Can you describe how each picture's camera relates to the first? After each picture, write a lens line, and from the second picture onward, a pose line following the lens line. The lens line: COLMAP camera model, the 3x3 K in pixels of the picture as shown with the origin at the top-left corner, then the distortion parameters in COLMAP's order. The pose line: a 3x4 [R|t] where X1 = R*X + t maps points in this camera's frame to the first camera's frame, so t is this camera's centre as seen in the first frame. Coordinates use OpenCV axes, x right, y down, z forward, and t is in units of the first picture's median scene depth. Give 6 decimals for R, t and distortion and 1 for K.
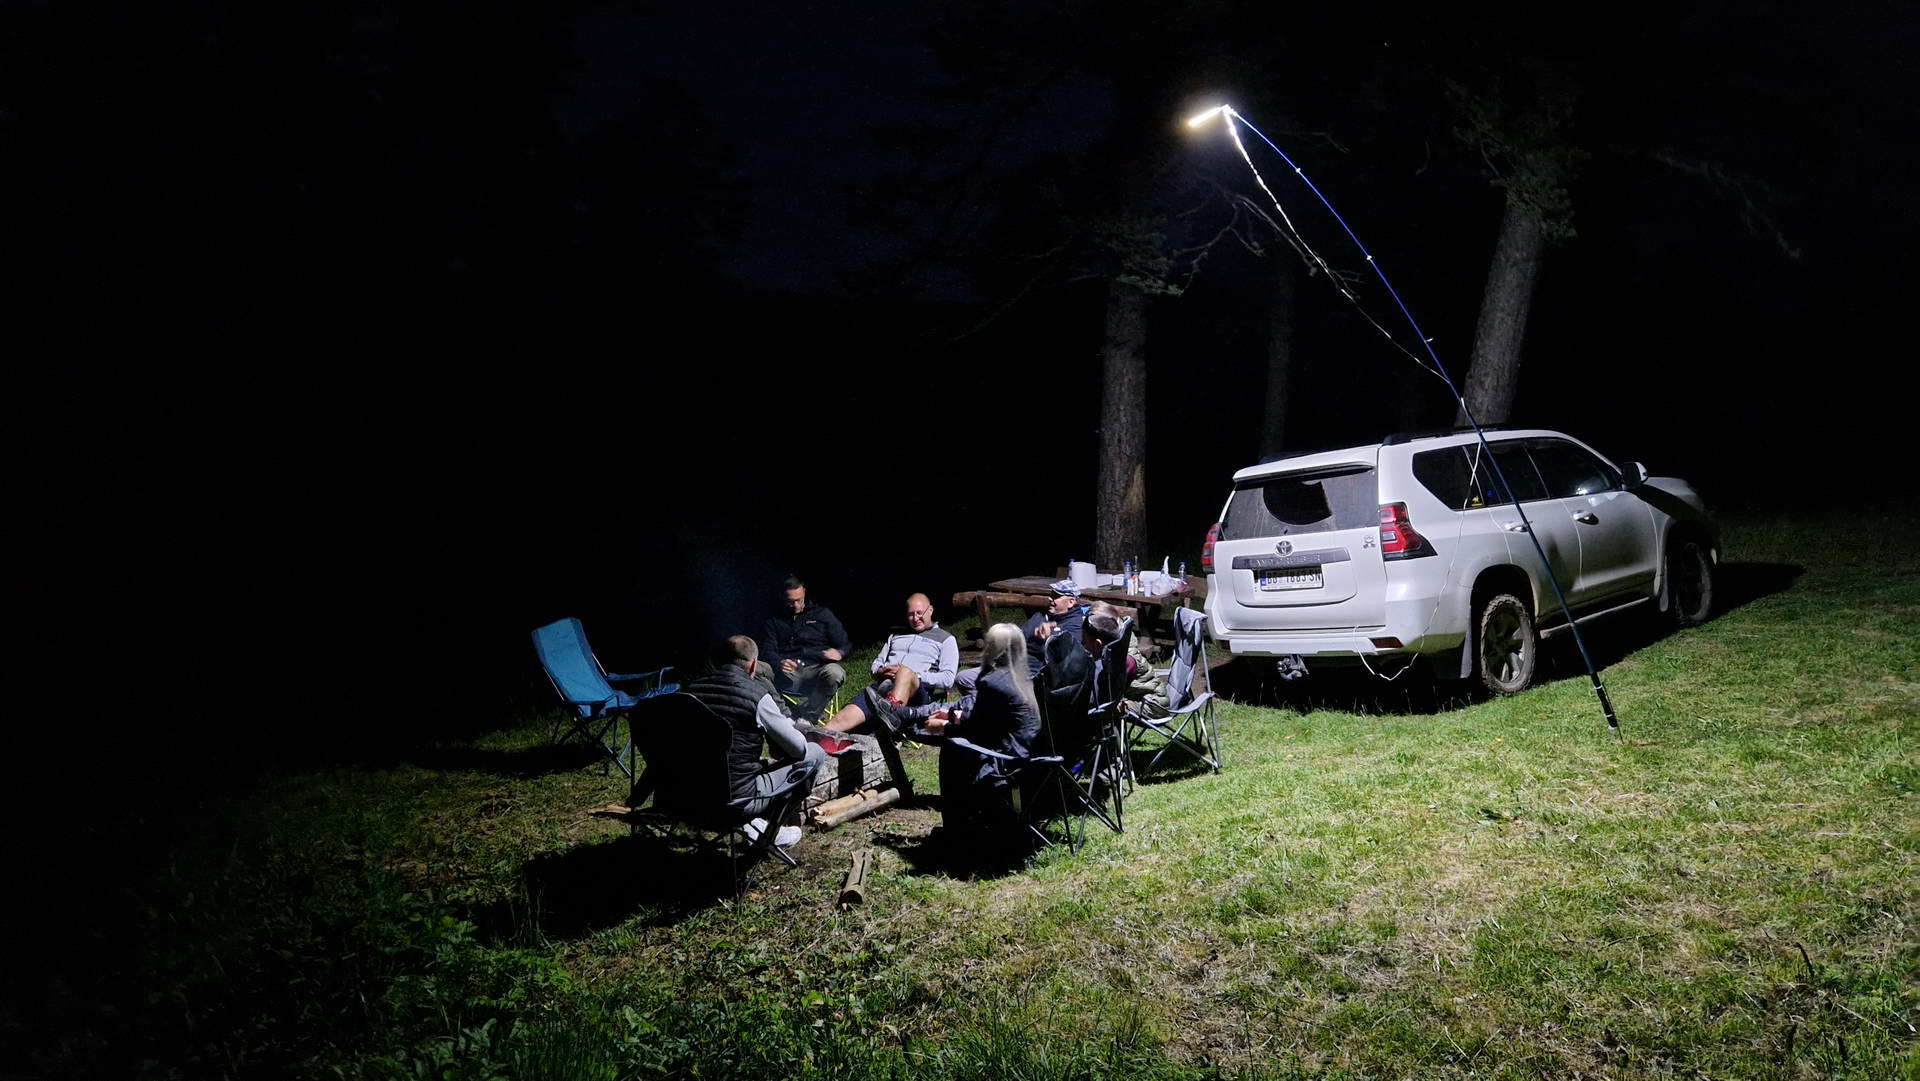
lens RADIAL K [[1192.2, 0, 960.0], [0, 1192.2, 540.5], [0, 0, 1]] dist [0.002259, 0.000230]
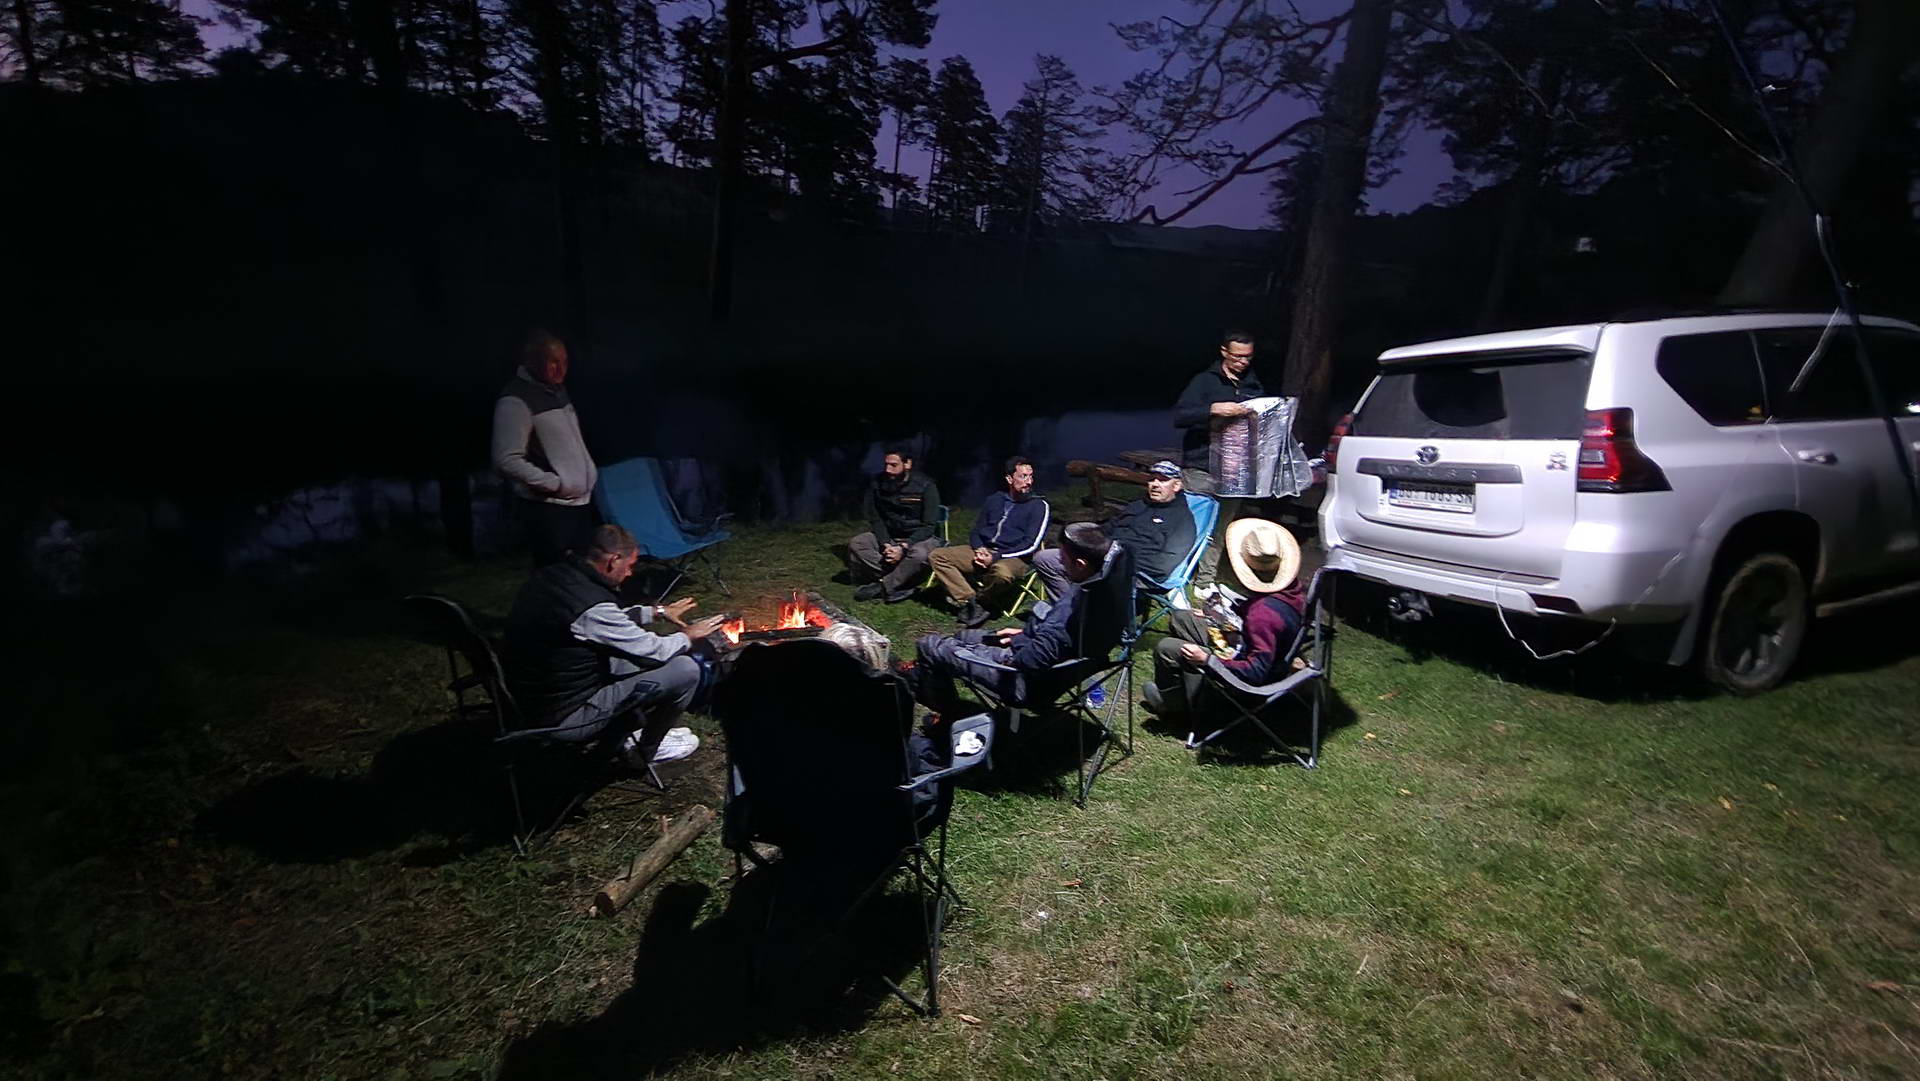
lens RADIAL K [[769.7, 0, 960.0], [0, 769.7, 540.5], [0, 0, 1]] dist [-0.001273, -0.000242]
pose [[0.941543, 0.129587, -0.310974, 0.149939], [-0.067646, 0.976982, 0.202310, -0.020300], [0.330033, -0.169447, 0.928637, 0.431067]]
